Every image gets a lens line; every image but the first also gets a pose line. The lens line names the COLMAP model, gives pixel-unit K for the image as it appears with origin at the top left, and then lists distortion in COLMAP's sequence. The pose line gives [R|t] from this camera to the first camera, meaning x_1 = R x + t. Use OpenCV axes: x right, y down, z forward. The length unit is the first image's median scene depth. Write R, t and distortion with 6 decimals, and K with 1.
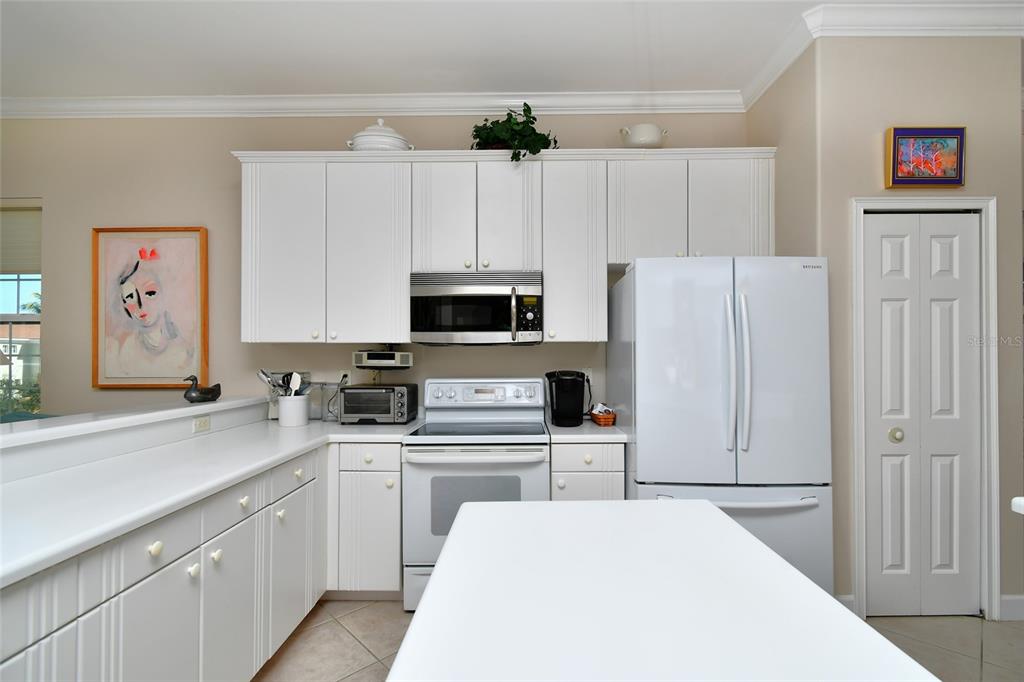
lens RADIAL K [[465.1, 0, 513.3], [0, 465.1, 348.4], [0, 0, 1]] dist [0.000065, -0.000131]
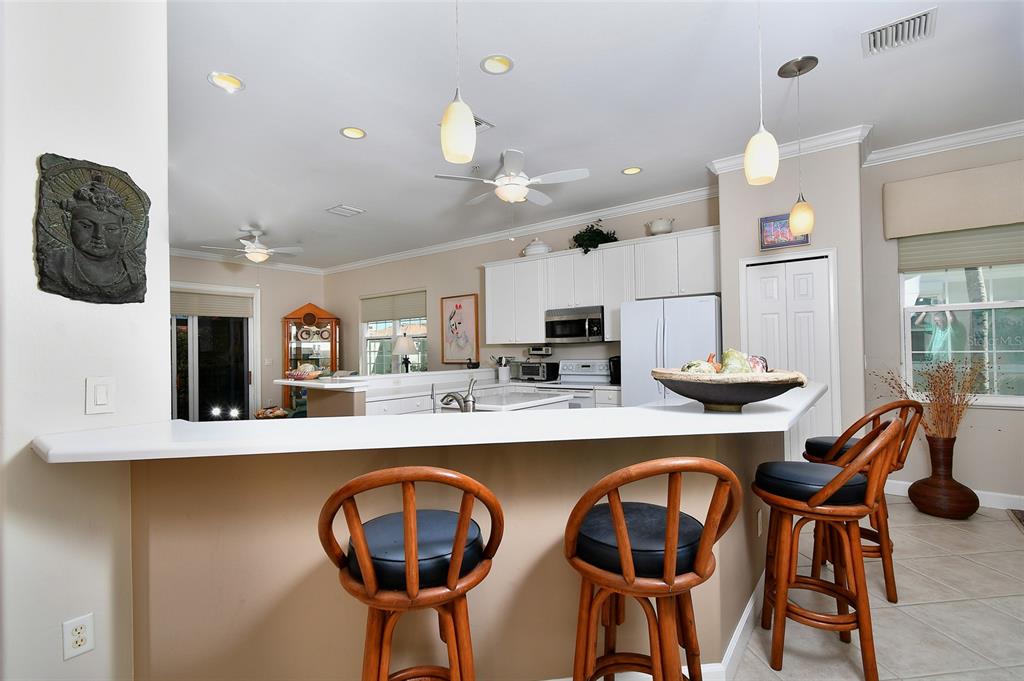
lens RADIAL K [[444.5, 0, 512.0], [0, 444.5, 340.5], [0, 0, 1]] dist [-0.045718, -0.000310]
pose [[0.813555, -0.022242, -0.581062, 0.811017], [0.019907, 0.999748, -0.010395, -0.005152], [0.581147, -0.003110, 0.813793, -0.736063]]
